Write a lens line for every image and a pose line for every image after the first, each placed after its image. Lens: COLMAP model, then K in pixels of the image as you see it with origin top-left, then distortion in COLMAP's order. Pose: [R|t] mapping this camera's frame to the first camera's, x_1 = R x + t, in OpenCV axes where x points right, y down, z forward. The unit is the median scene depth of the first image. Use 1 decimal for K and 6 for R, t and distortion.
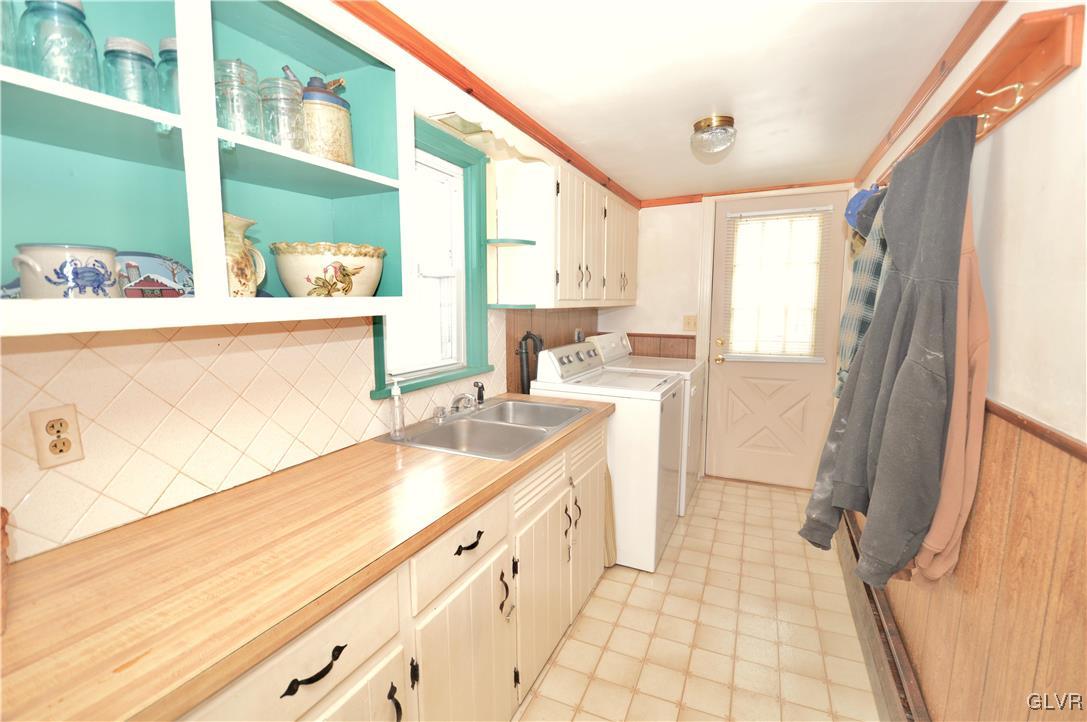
lens RADIAL K [[482.4, 0, 548.0], [0, 482.4, 358.0], [0, 0, 1]] dist [0.018536, -0.021935]
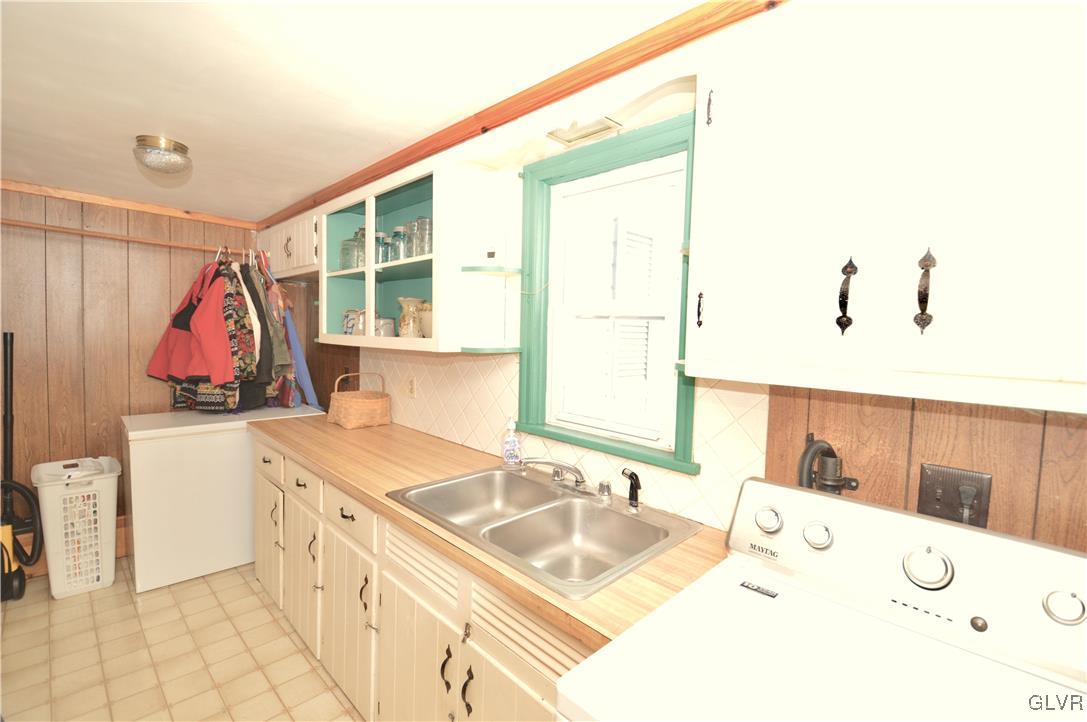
lens RADIAL K [[482.4, 0, 548.0], [0, 482.4, 358.0], [0, 0, 1]] dist [0.018536, -0.021935]
pose [[-0.347976, 0.024153, -0.937192, 0.733698], [-0.145287, 0.986202, 0.079360, -0.198460], [0.926177, 0.163777, -0.339666, 1.559972]]
